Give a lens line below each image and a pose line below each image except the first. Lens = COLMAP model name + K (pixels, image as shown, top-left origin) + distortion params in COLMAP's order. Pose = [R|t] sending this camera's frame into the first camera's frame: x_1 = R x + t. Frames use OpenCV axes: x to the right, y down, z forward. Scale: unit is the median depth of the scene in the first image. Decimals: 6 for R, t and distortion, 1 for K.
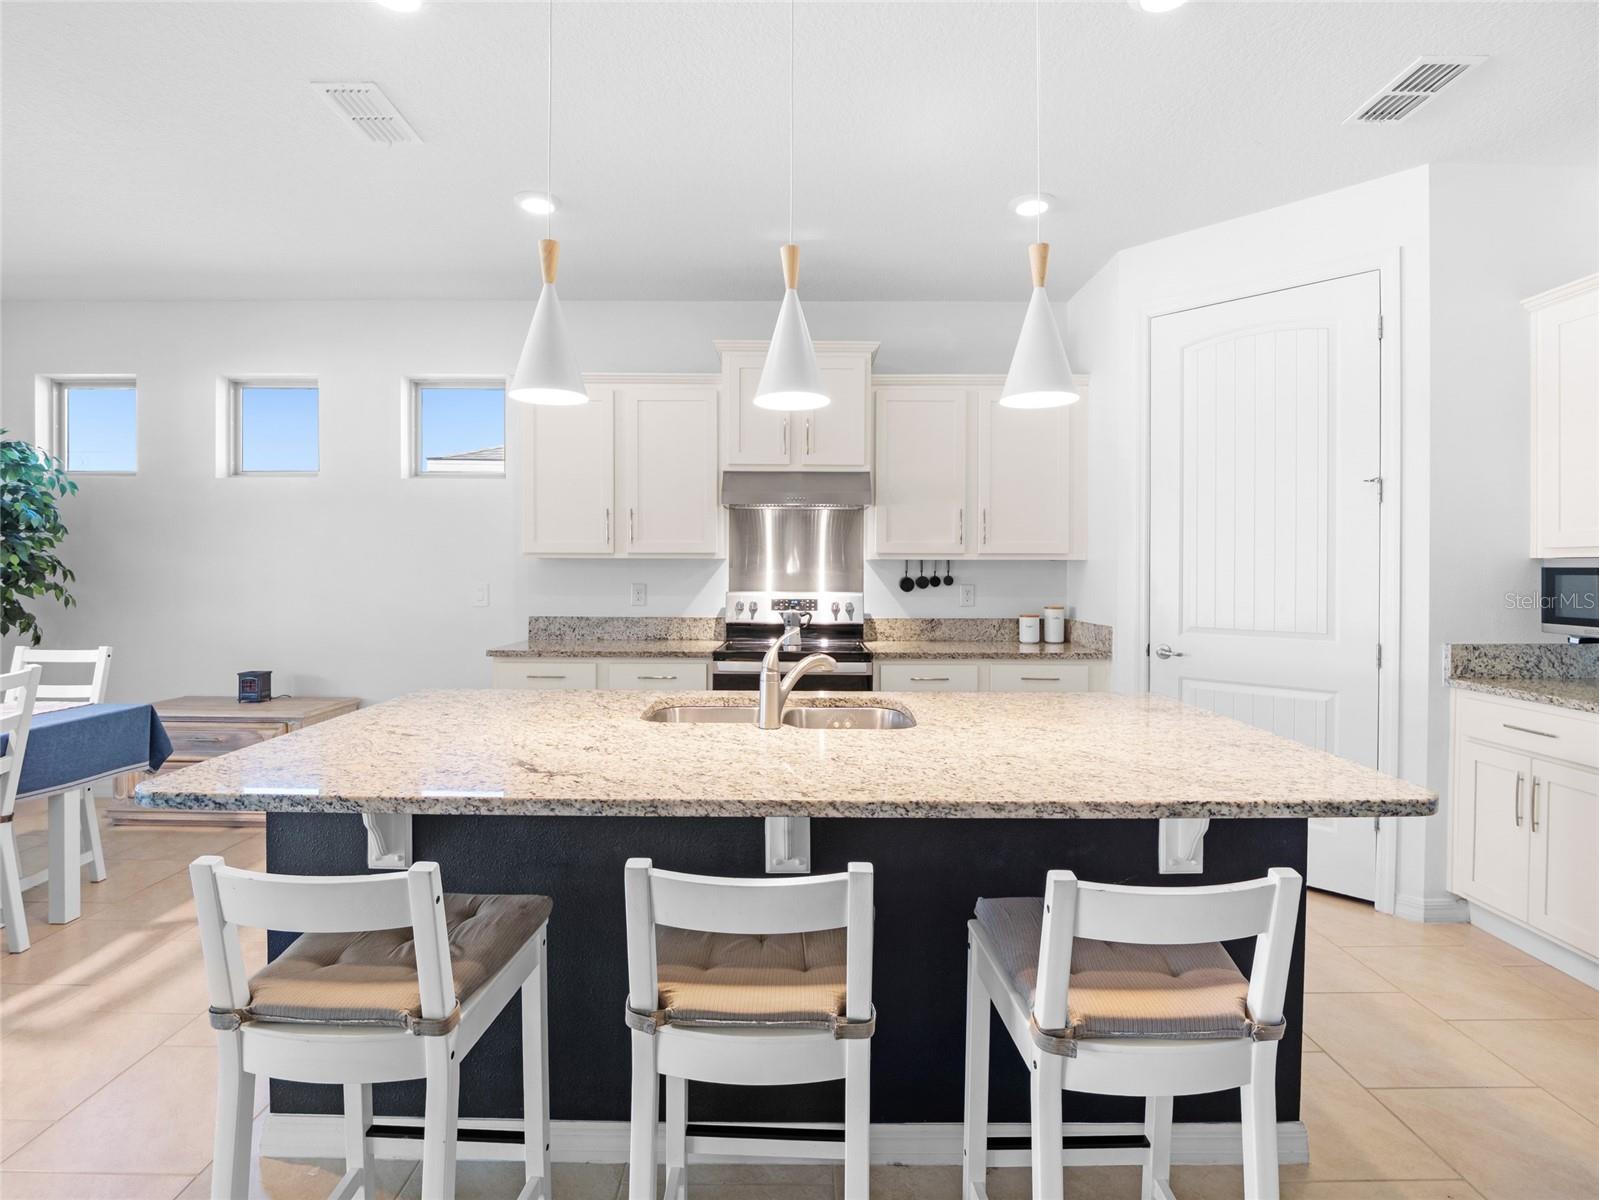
lens RADIAL K [[782.9, 0, 802.2], [0, 782.9, 575.2], [0, 0, 1]] dist [-0.017617, -0.000650]
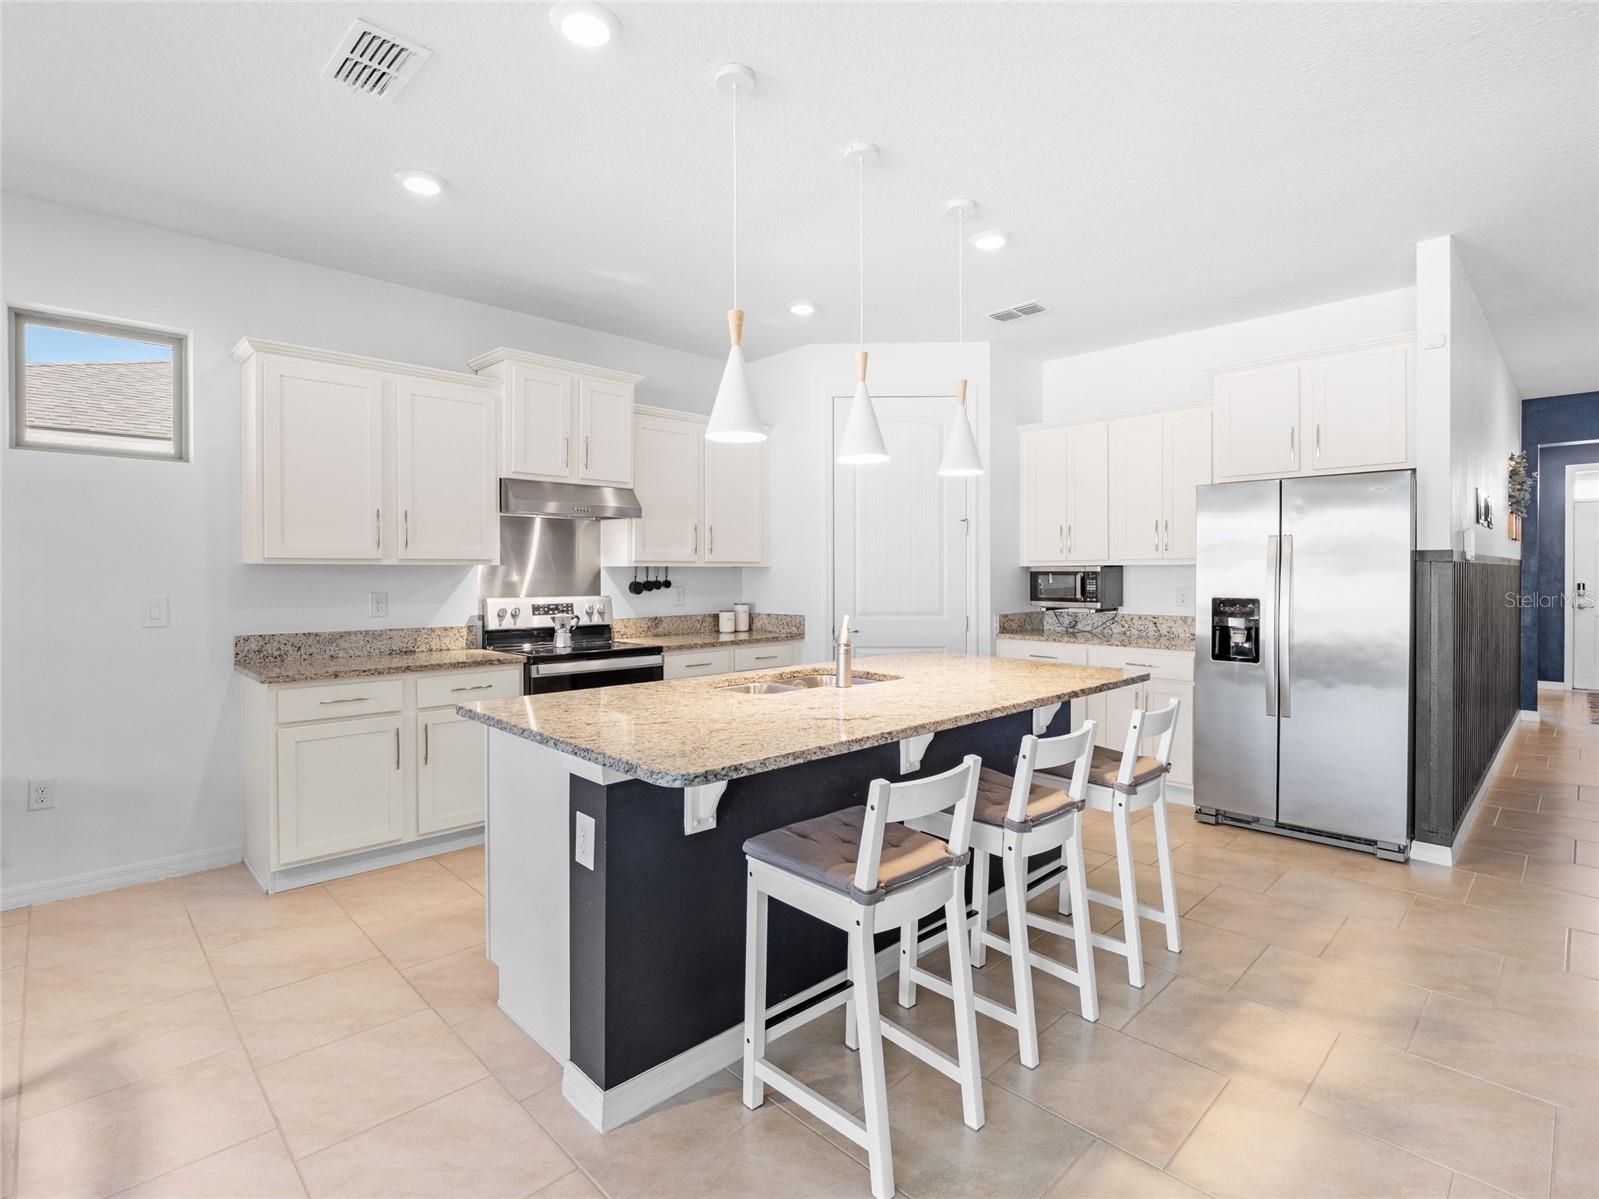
lens RADIAL K [[782.9, 0, 802.2], [0, 782.9, 574.7], [0, 0, 1]] dist [-0.017617, -0.000650]
pose [[0.717256, -0.007289, 0.696771, -0.499150], [0.011060, 0.999938, -0.000924, -0.003691], [-0.696722, 0.008370, 0.717293, 0.015597]]
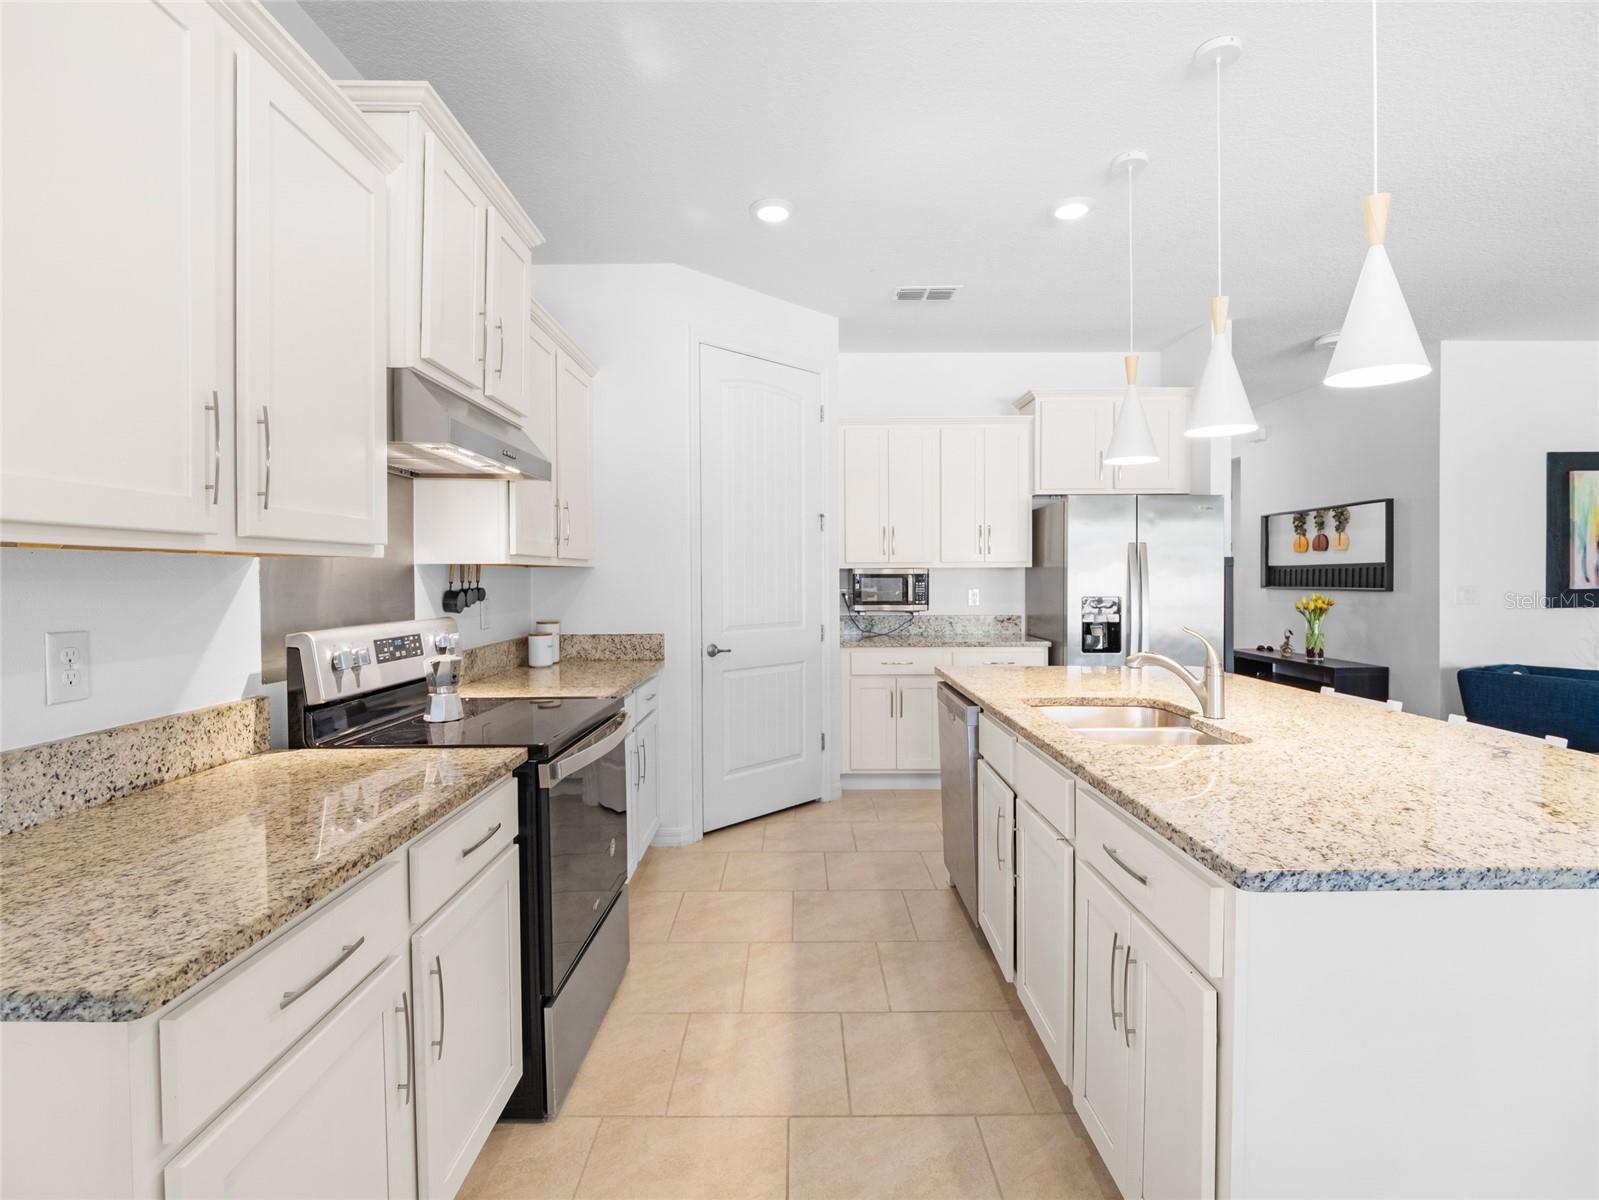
lens RADIAL K [[782.9, 0, 802.2], [0, 782.9, 575.2], [0, 0, 1]] dist [-0.017617, -0.000650]
pose [[-0.003891, -0.004596, 0.999982, -0.535928], [0.012759, 0.999908, 0.004645, -0.009743], [-0.999911, 0.012777, -0.003832, 0.728293]]
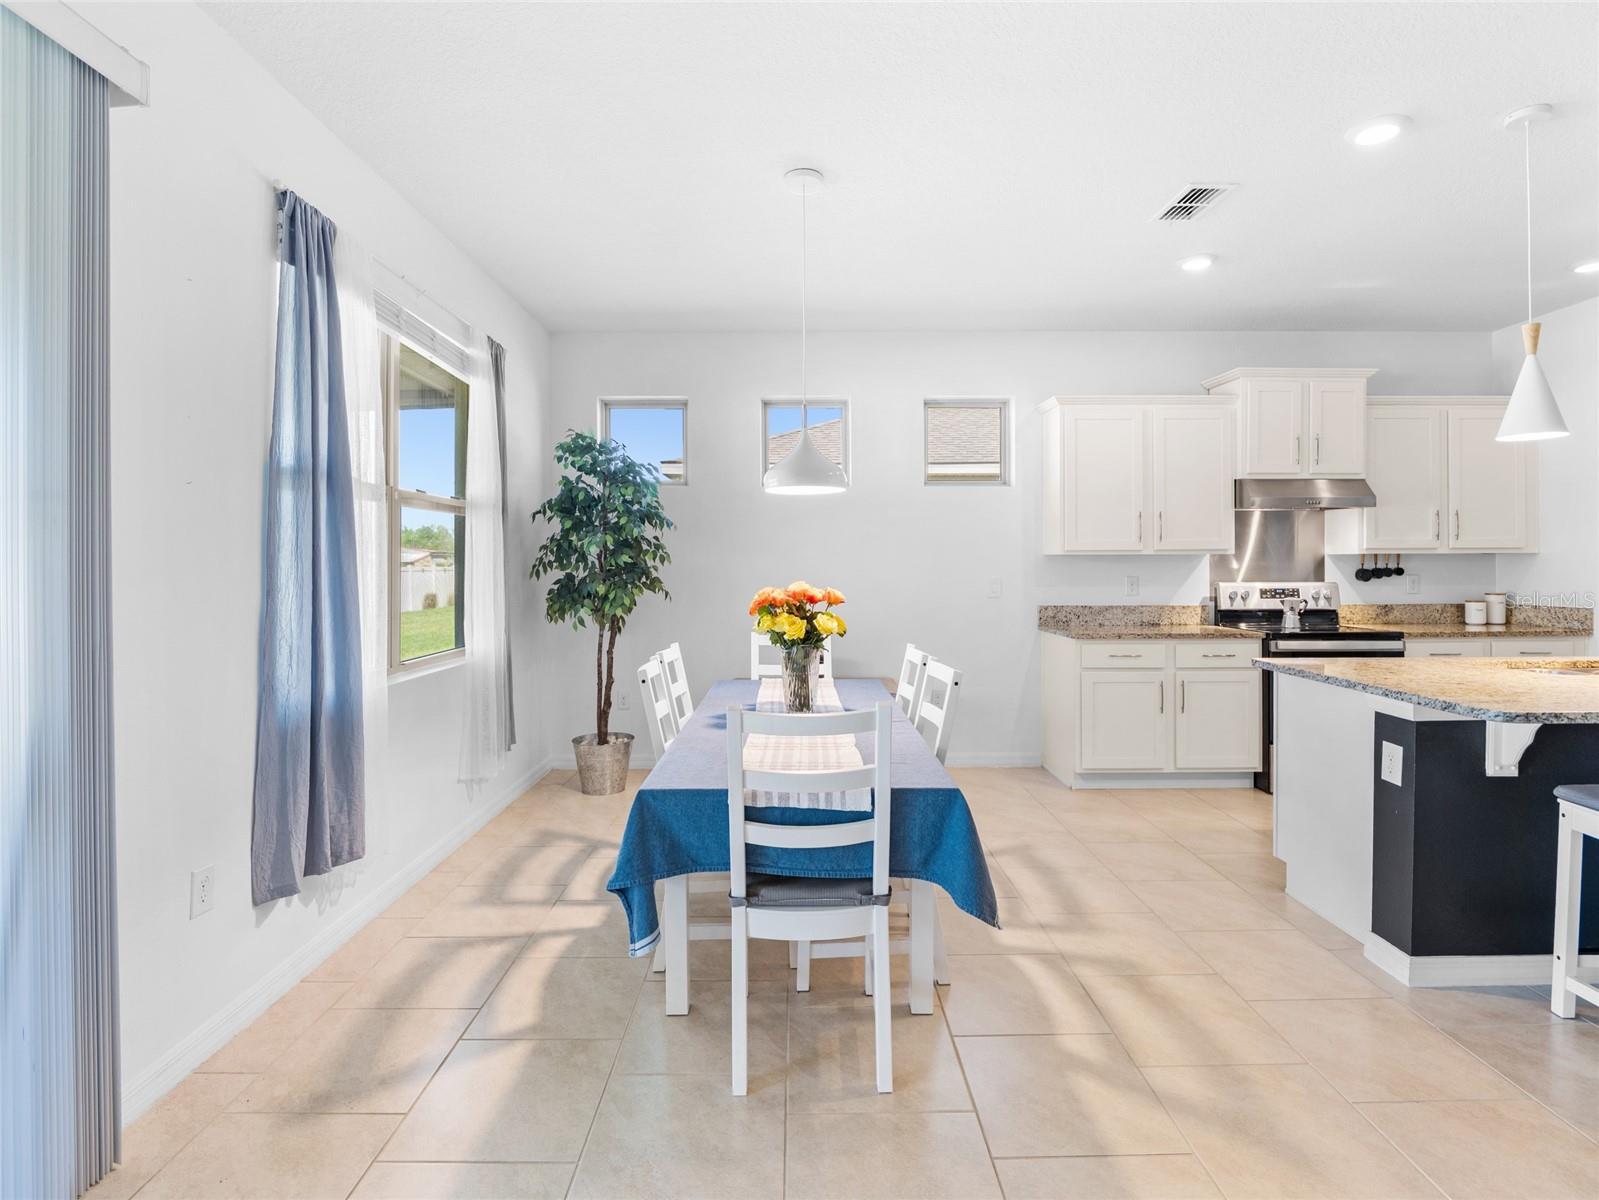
lens RADIAL K [[792.9, 0, 797.6], [0, 792.9, 562.2], [0, 0, 1]] dist [-0.017376, 0.000581]
pose [[0.999965, -0.008274, 0.000808, -0.722799], [0.008282, 0.999911, -0.010506, -0.001869], [-0.000721, 0.010512, 0.999944, -0.165810]]
